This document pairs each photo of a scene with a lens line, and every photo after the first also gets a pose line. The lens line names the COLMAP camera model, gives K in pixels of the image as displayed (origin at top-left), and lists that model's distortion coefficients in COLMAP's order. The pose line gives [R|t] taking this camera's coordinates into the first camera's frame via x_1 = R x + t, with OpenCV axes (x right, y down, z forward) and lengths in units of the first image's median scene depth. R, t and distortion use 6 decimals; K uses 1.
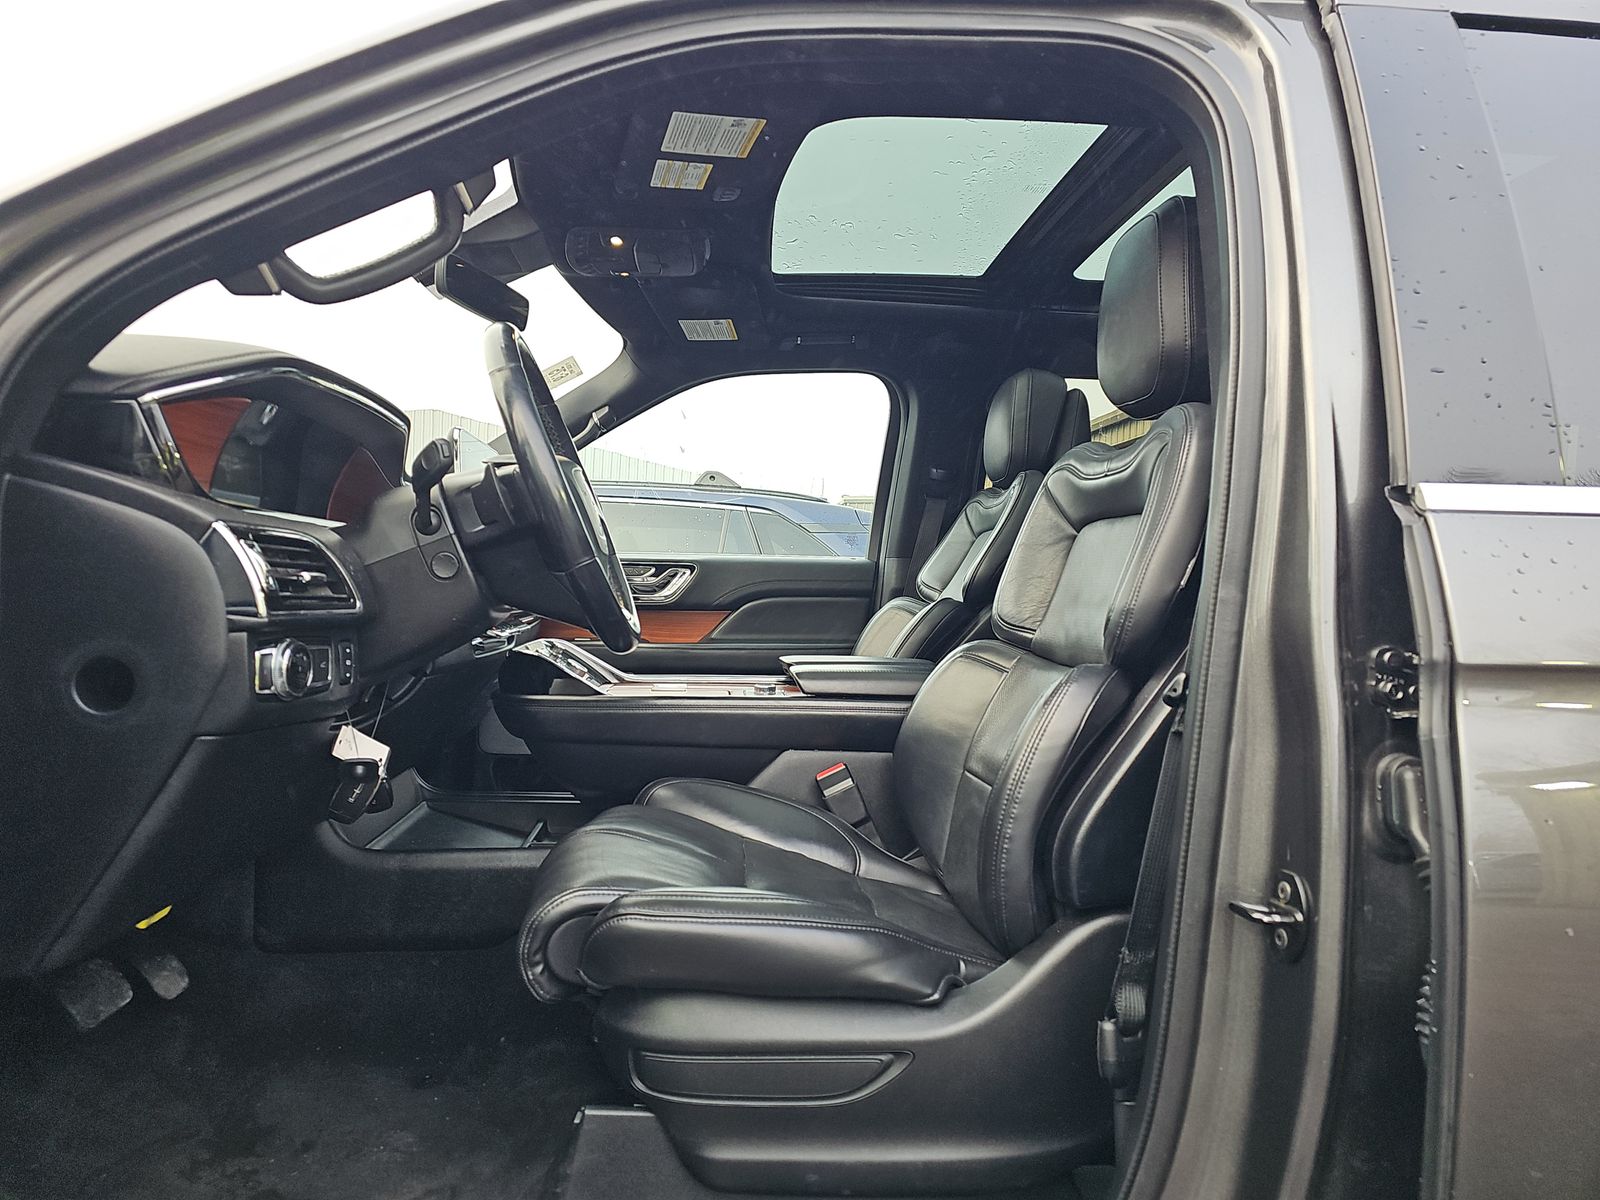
lens RADIAL K [[1059.8, 0, 795.1], [0, 1059.8, 599.7], [0, 0, 1]] dist [0.044381, -0.018148]
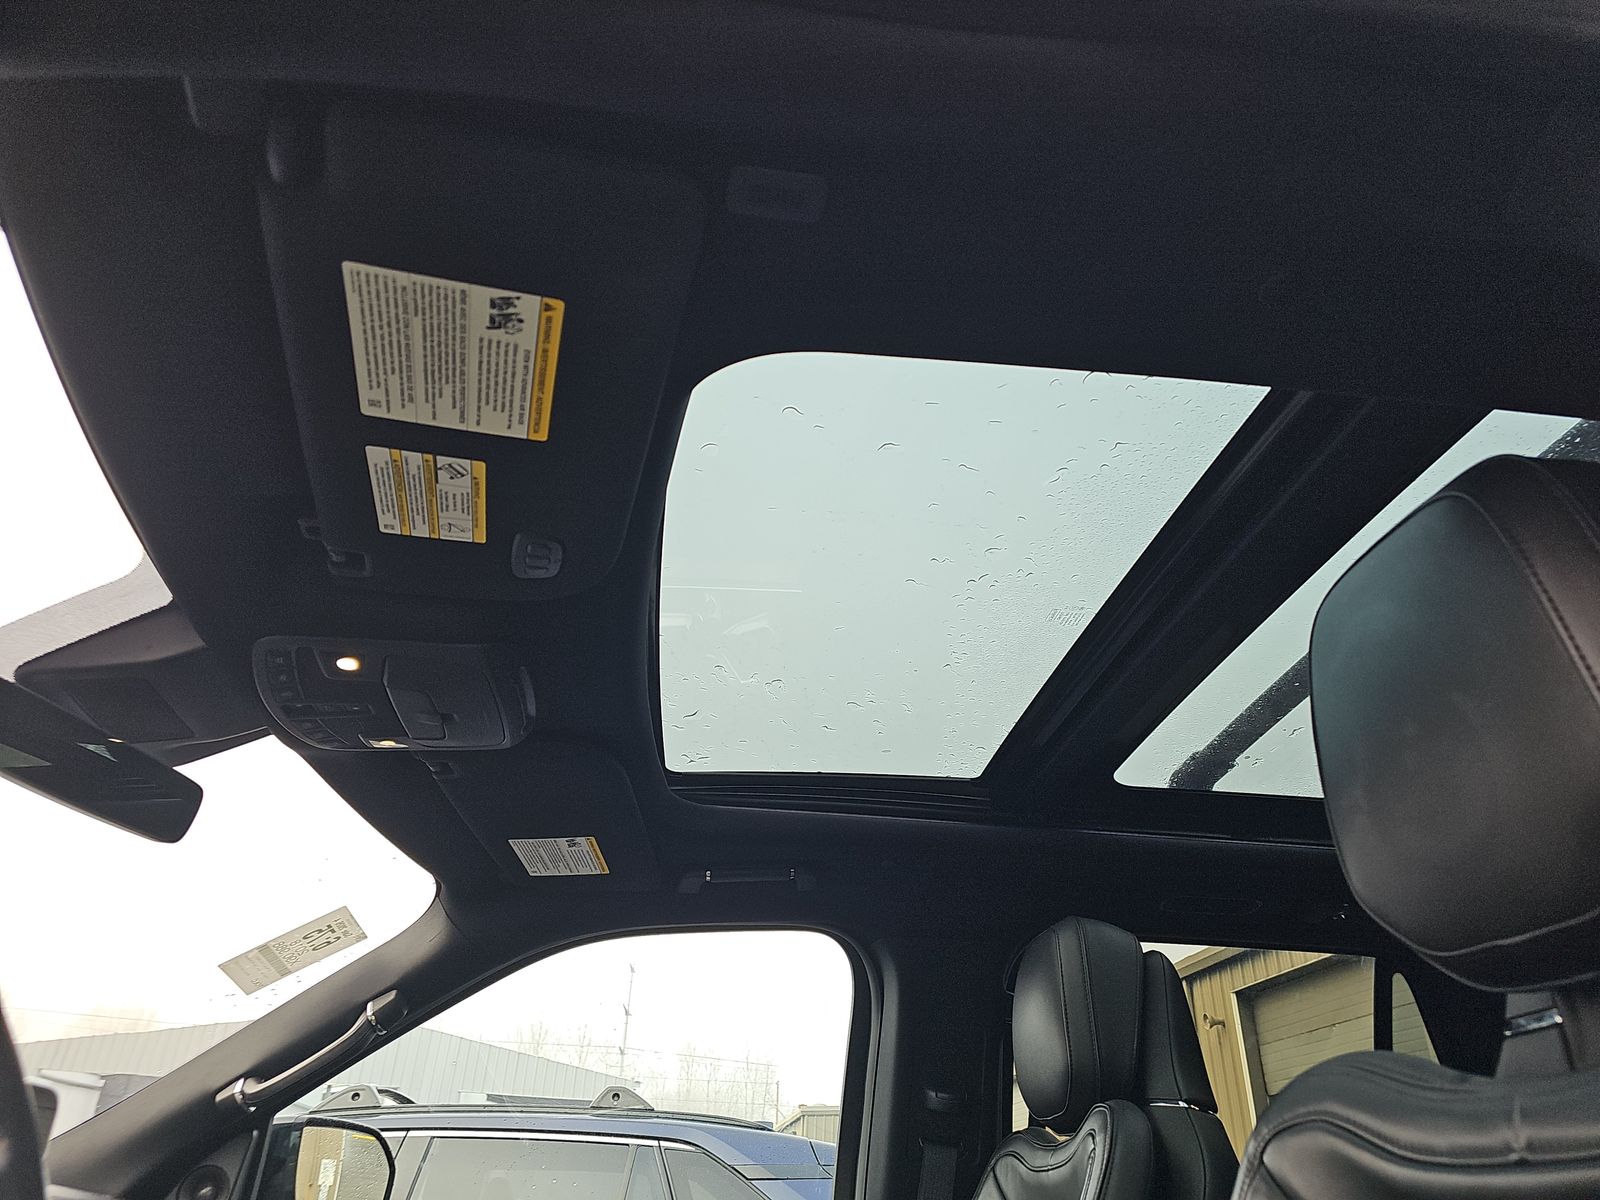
lens RADIAL K [[1059.8, 0, 789.9], [0, 1059.8, 594.2], [0, 0, 1]] dist [0.044381, -0.018148]
pose [[0.999239, 0.002042, 0.038962, 0.029146], [0.018354, 0.856615, -0.515630, -0.060303], [-0.034429, 0.515952, 0.855925, 0.378903]]
